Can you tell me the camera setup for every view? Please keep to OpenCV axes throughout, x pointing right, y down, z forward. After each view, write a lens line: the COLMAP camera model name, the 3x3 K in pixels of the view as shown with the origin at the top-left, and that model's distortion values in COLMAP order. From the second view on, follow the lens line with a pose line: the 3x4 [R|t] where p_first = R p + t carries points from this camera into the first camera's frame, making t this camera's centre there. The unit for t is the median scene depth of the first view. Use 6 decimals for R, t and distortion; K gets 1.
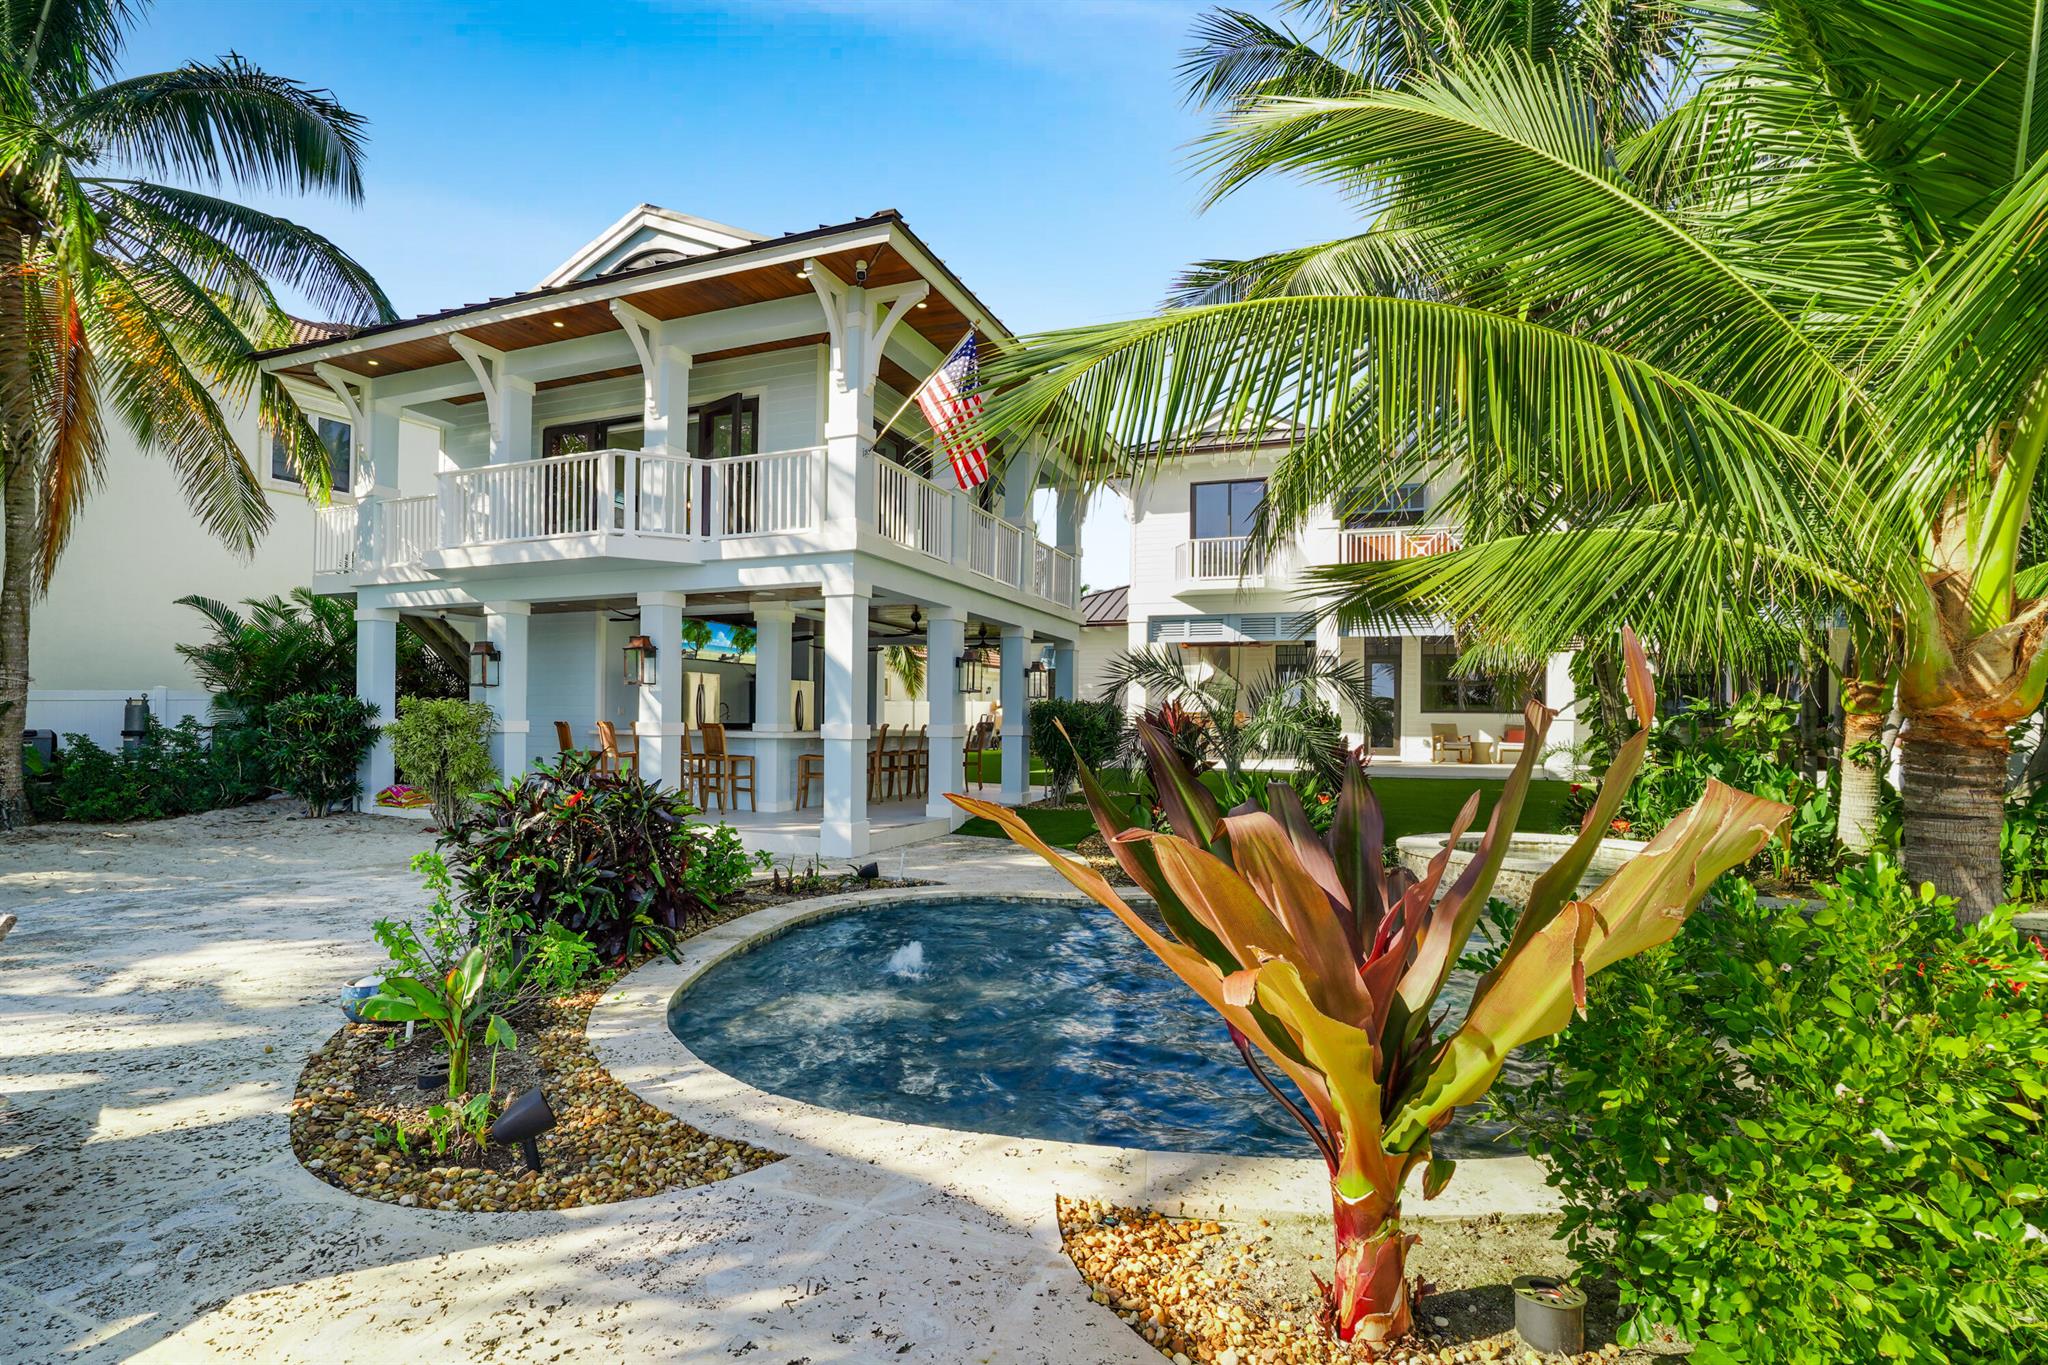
lens RADIAL K [[1001.0, 0, 1018.7], [0, 1001.0, 714.9], [0, 0, 1]] dist [-0.012456, -0.000142]
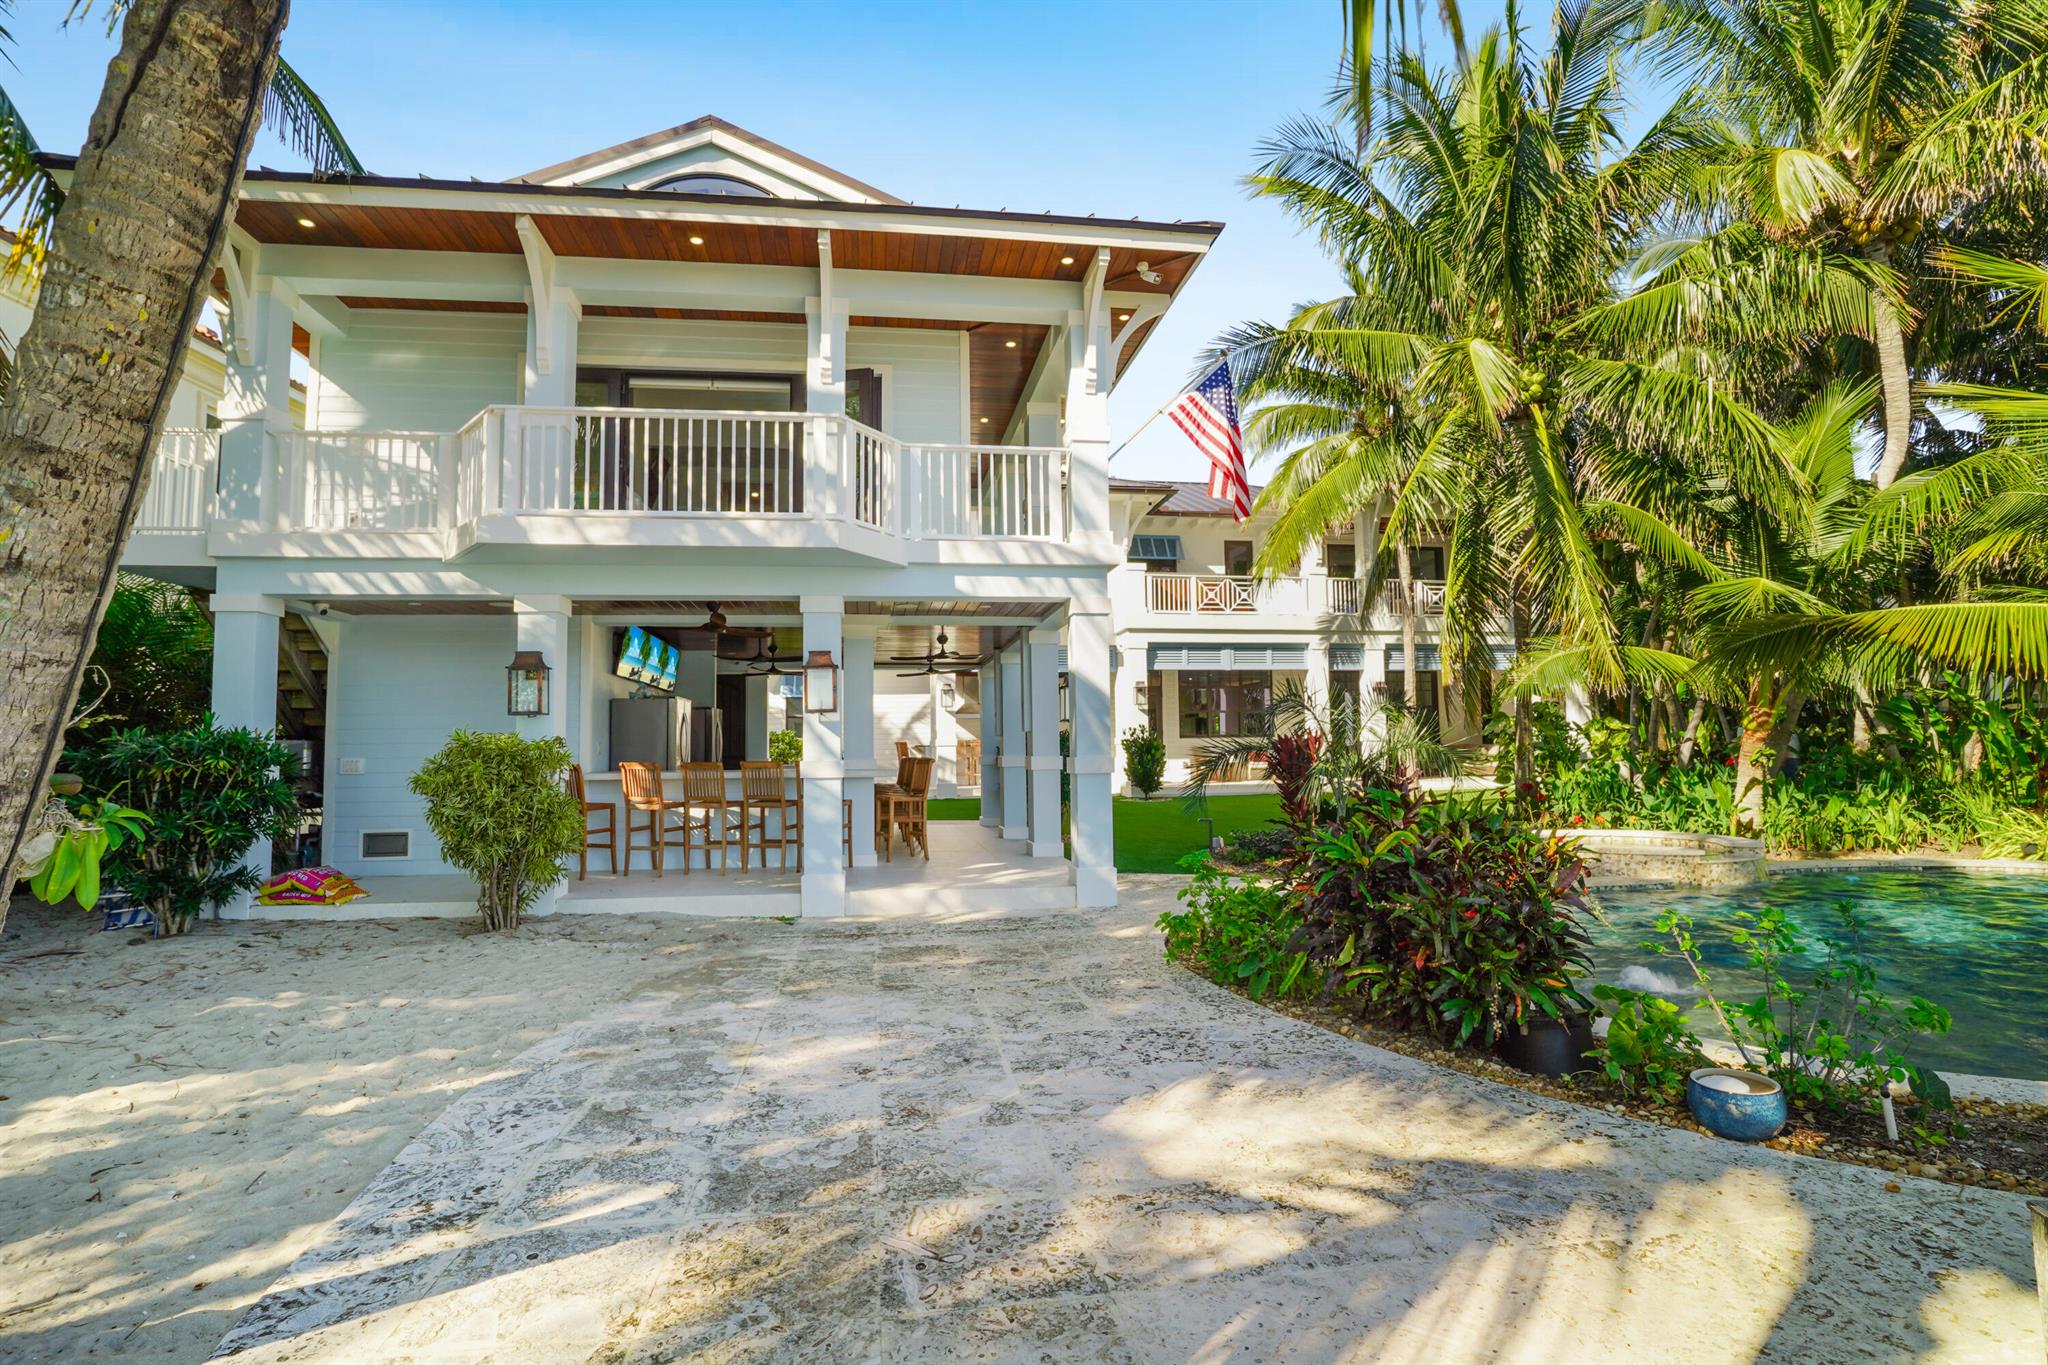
lens RADIAL K [[989.8, 0, 967.5], [0, 989.8, 678.1], [0, 0, 1]] dist [-0.003830, -0.000659]
pose [[0.862951, 0.018356, 0.504954, -0.603642], [0.019805, 0.997343, -0.070102, 0.000125], [-0.504899, 0.070495, 0.860295, 0.243619]]
